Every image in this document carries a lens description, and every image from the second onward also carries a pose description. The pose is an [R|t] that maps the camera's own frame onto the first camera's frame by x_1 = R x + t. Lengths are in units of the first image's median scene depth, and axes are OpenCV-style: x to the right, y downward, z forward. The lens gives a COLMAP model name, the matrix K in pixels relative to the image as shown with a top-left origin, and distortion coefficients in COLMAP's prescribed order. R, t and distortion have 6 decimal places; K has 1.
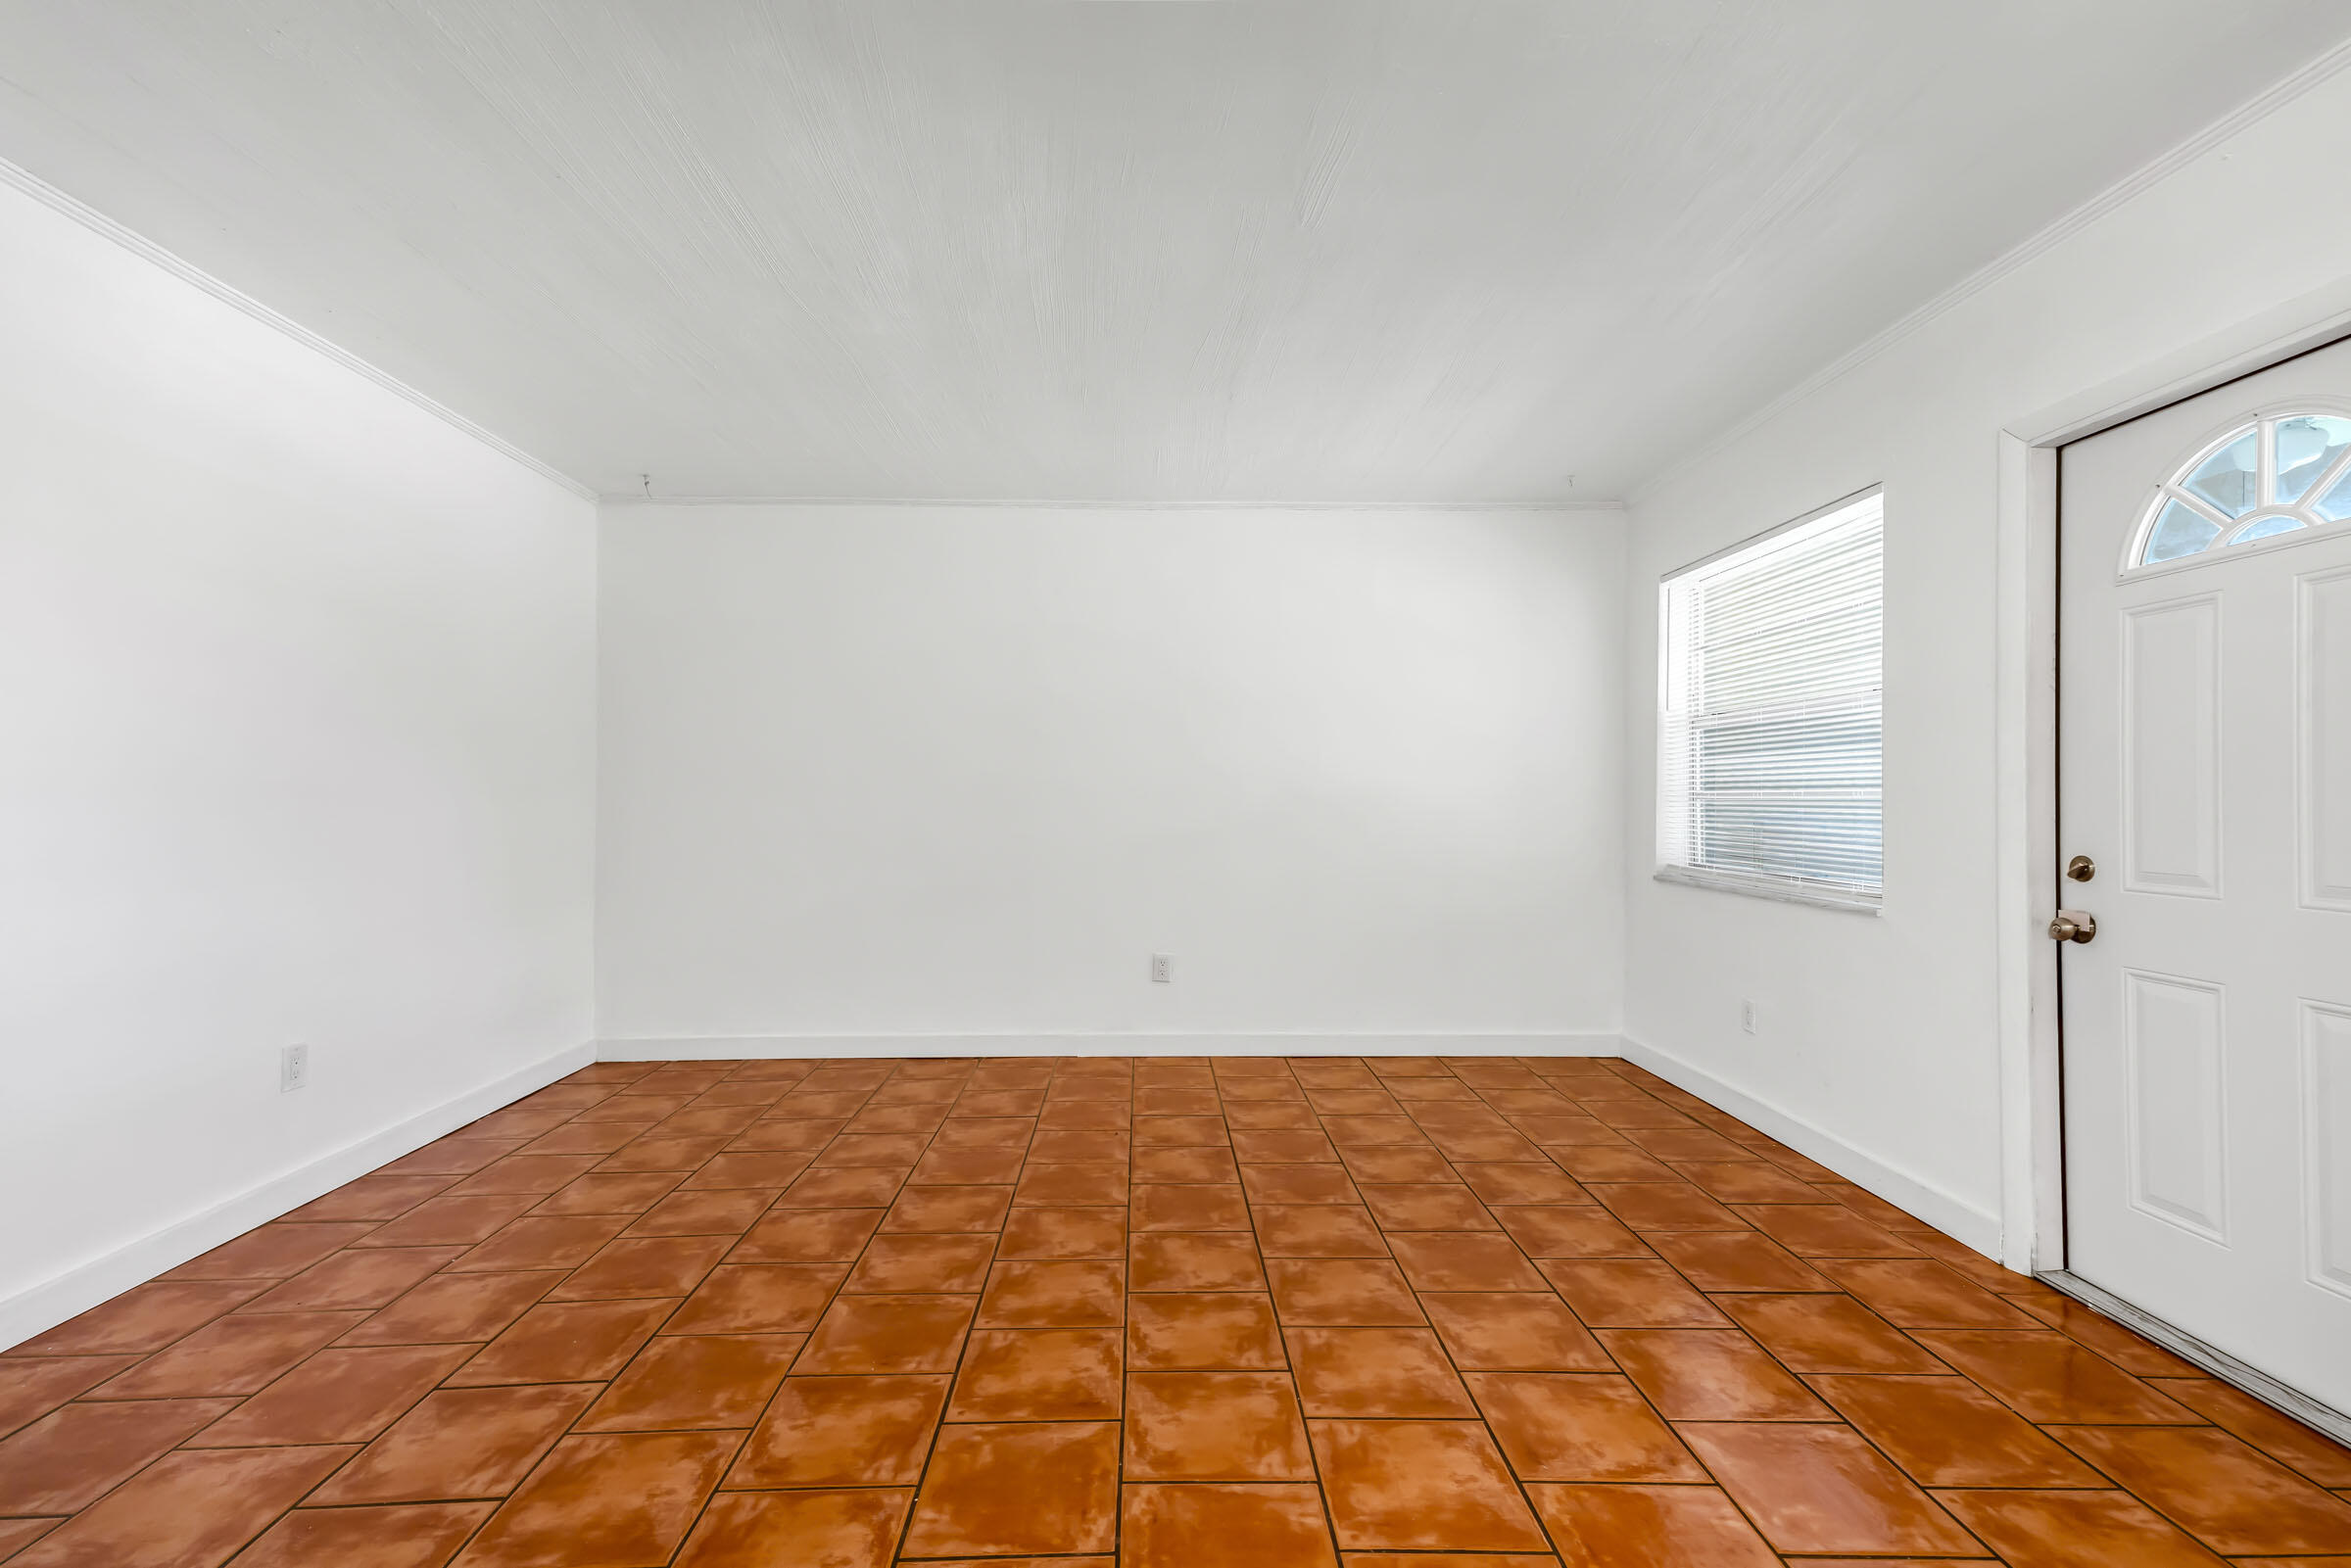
lens RADIAL K [[1064.4, 0, 1174.0], [0, 1064.4, 781.7], [0, 0, 1]] dist [0.049902, -0.004066]
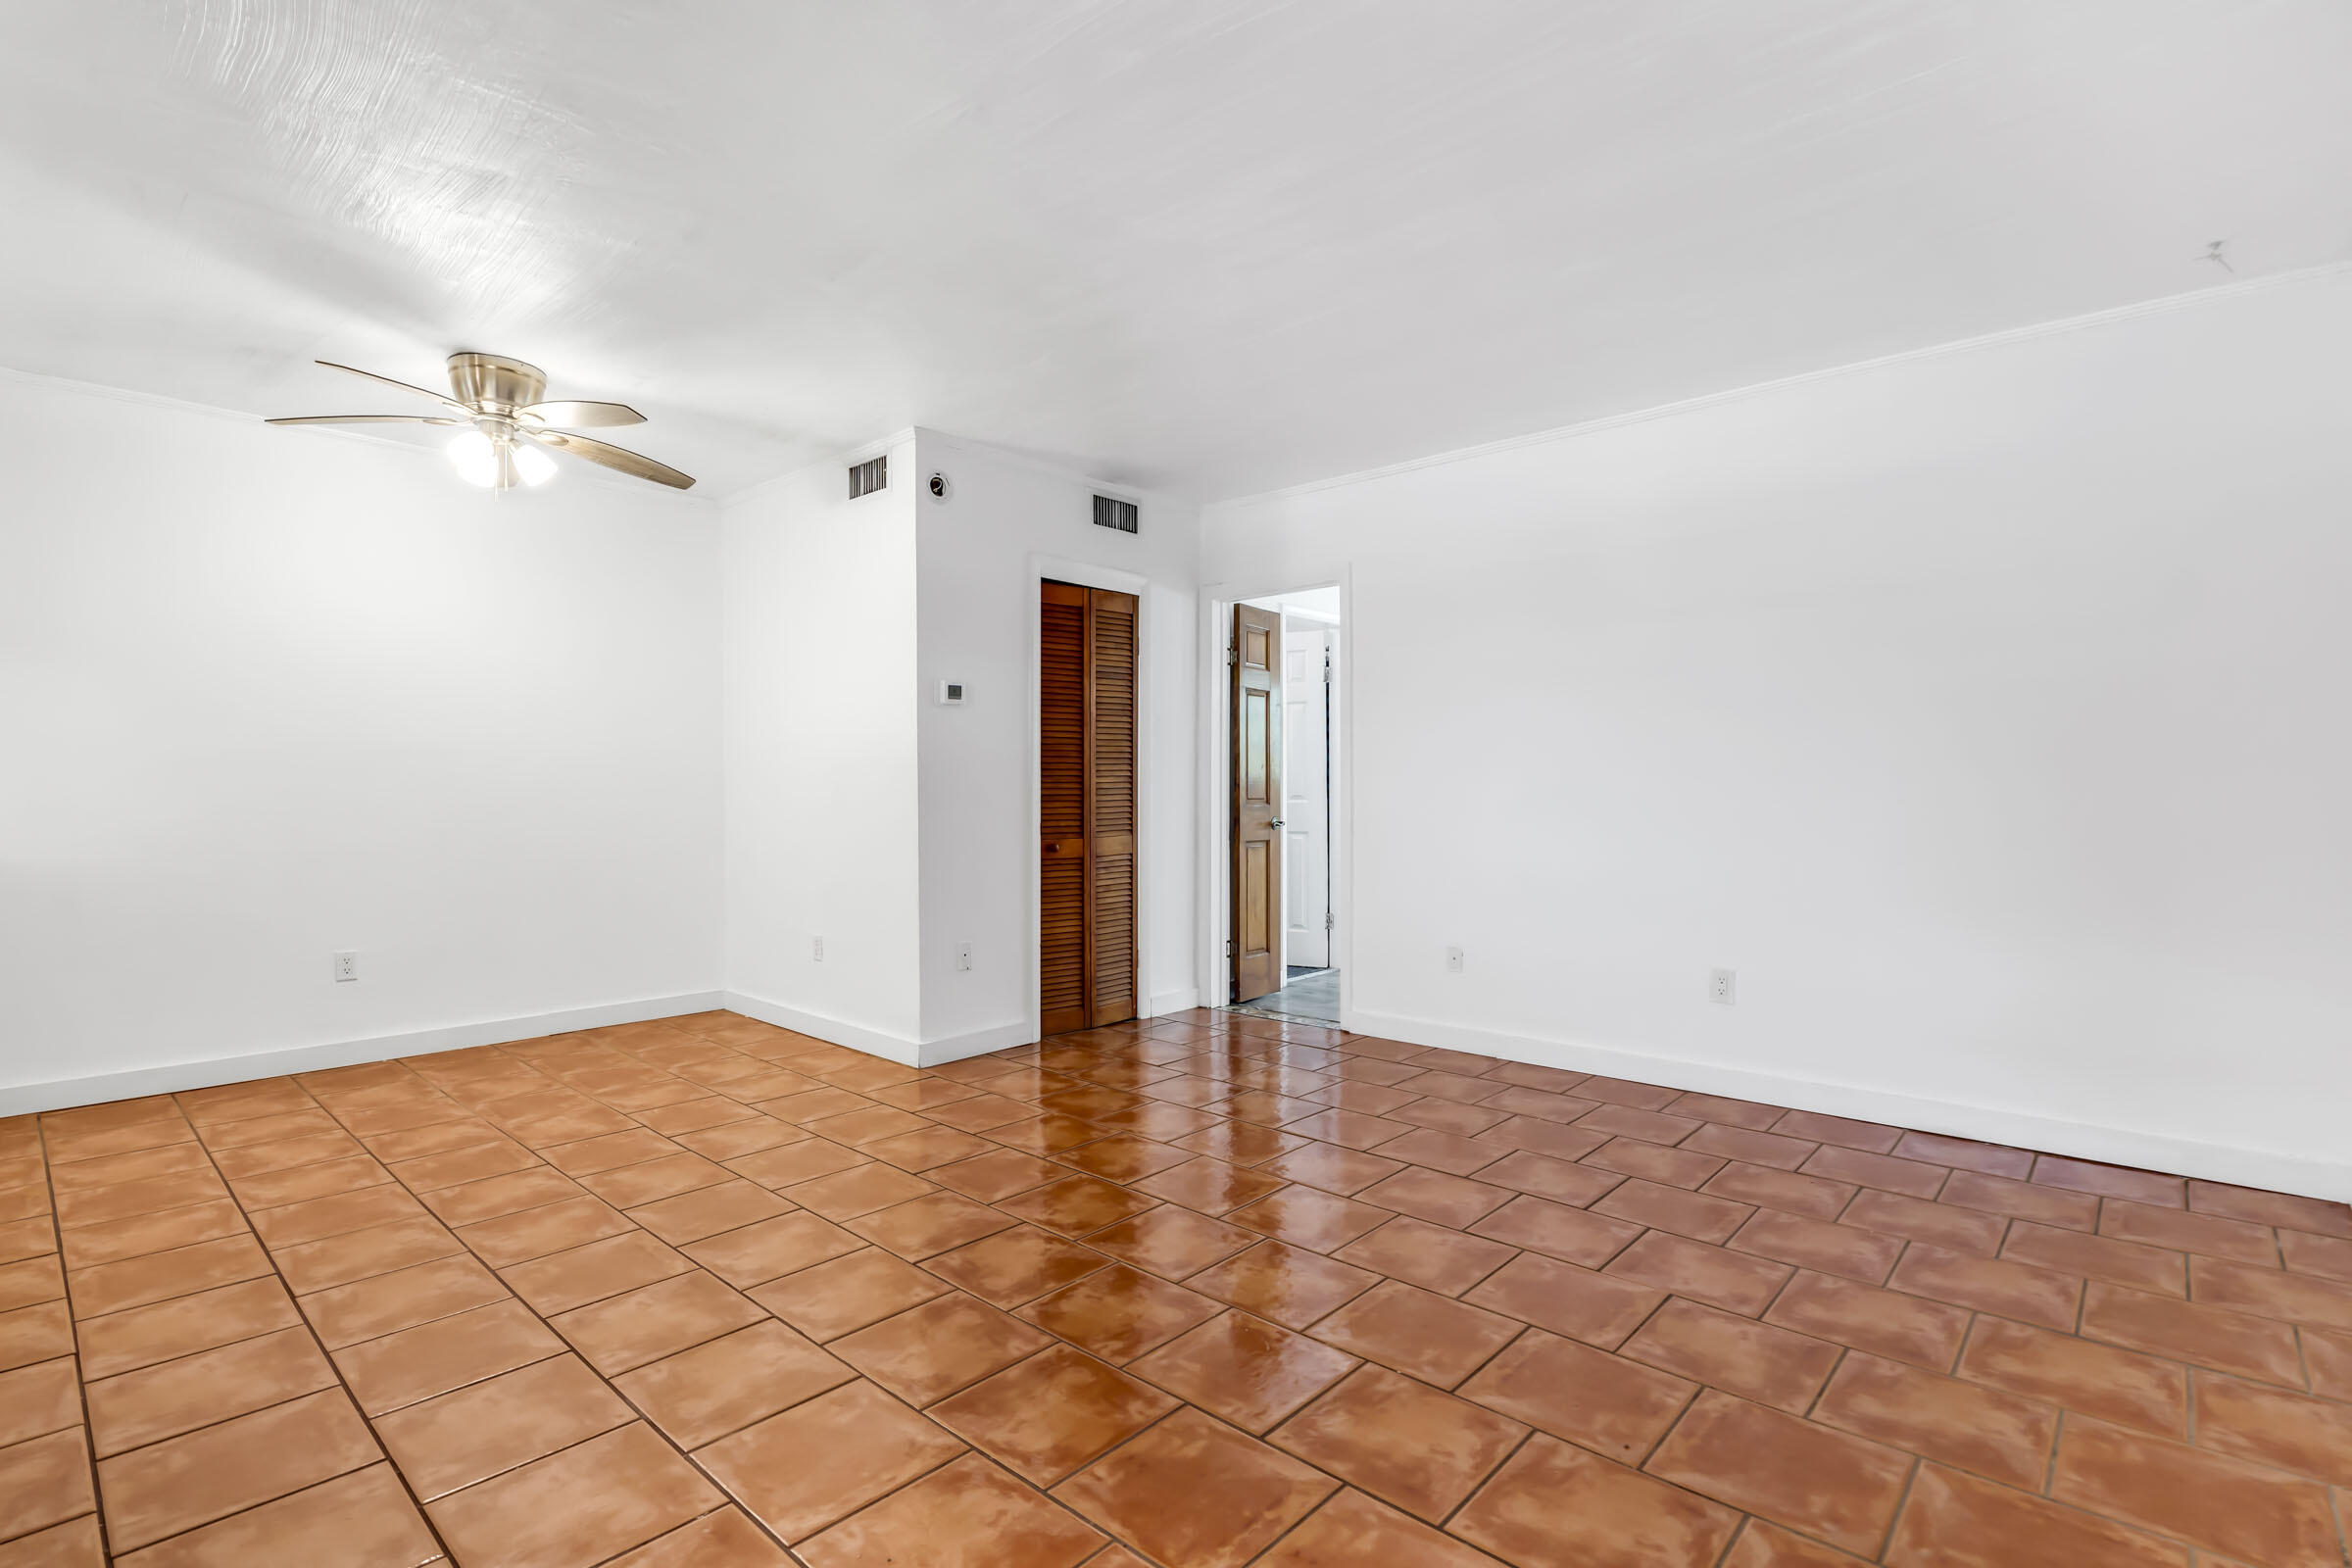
lens RADIAL K [[1112.9, 0, 1195.5], [0, 1112.9, 803.6], [0, 0, 1]] dist [-0.023450, 0.004836]
pose [[-0.694180, 0.010785, -0.719721, 0.612926], [0.008355, 0.999941, 0.006925, 0.042178], [0.719753, -0.001206, -0.694229, 1.680506]]
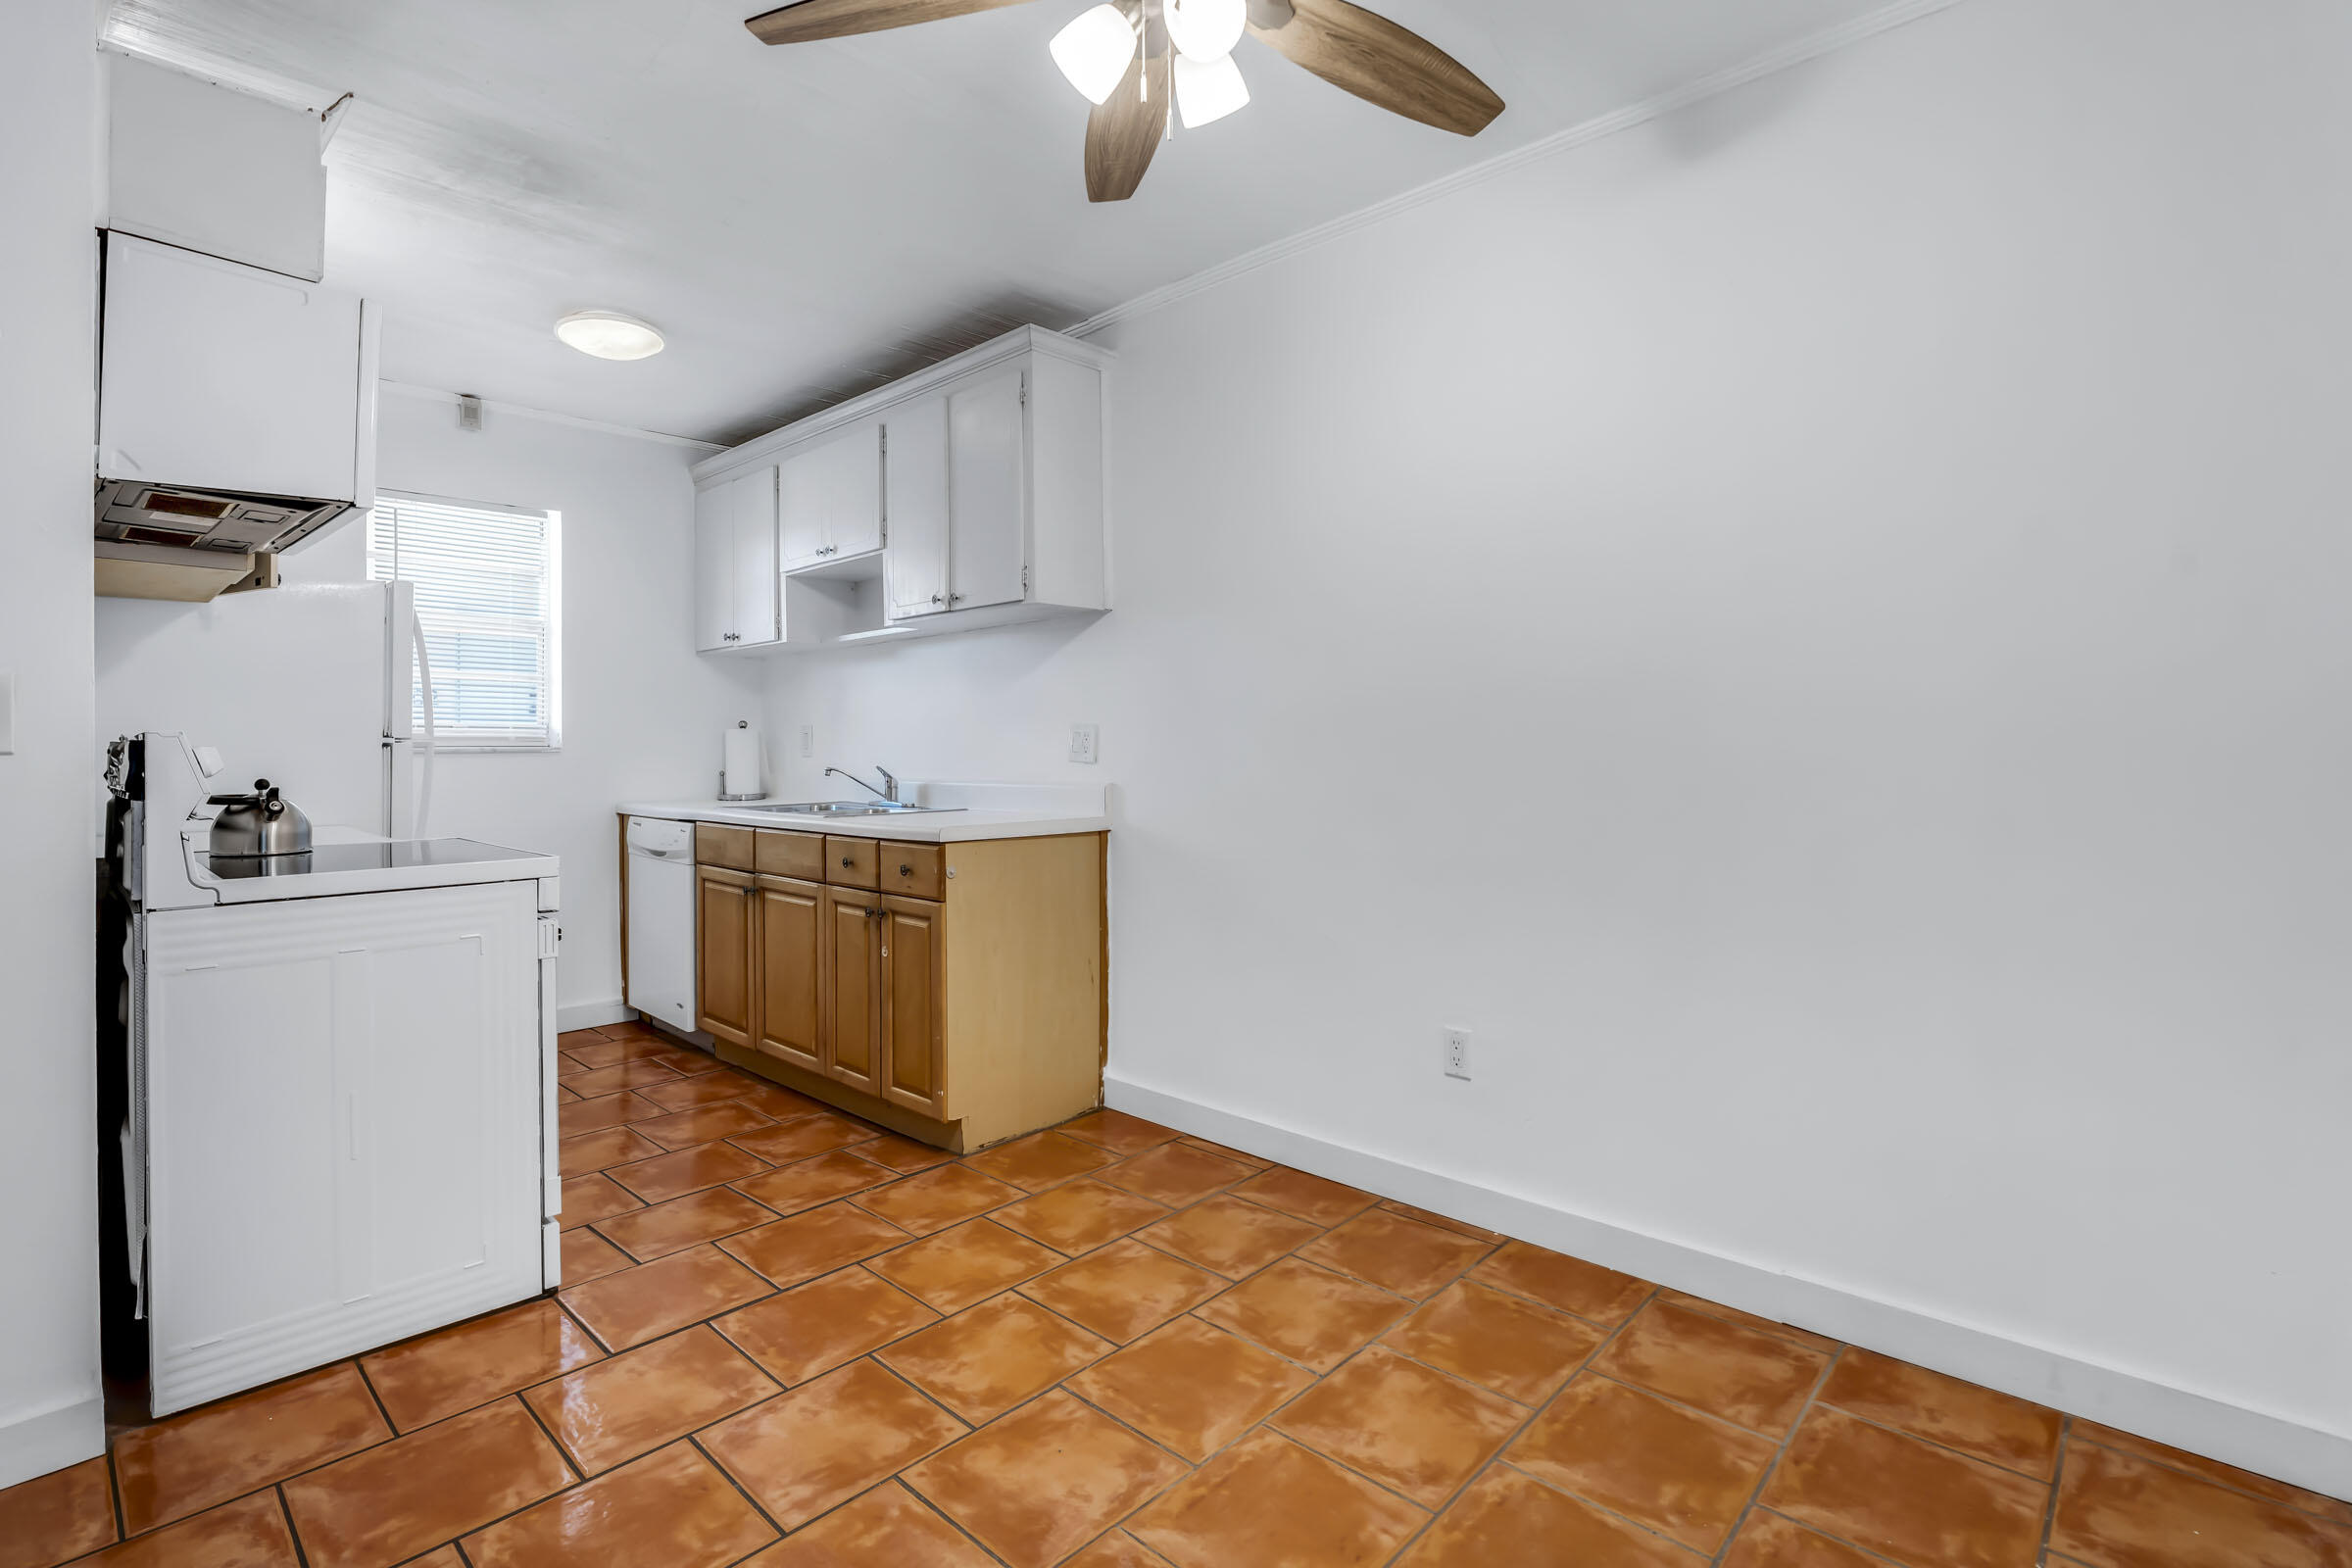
lens RADIAL K [[1112.9, 0, 1168.9], [0, 1112.9, 734.2], [0, 0, 1]] dist [-0.023450, 0.004836]
pose [[-0.702606, 0.003476, 0.711571, -0.218942], [-0.007953, 0.999887, -0.012738, 0.007537], [-0.711535, -0.014608, -0.702499, 0.541841]]
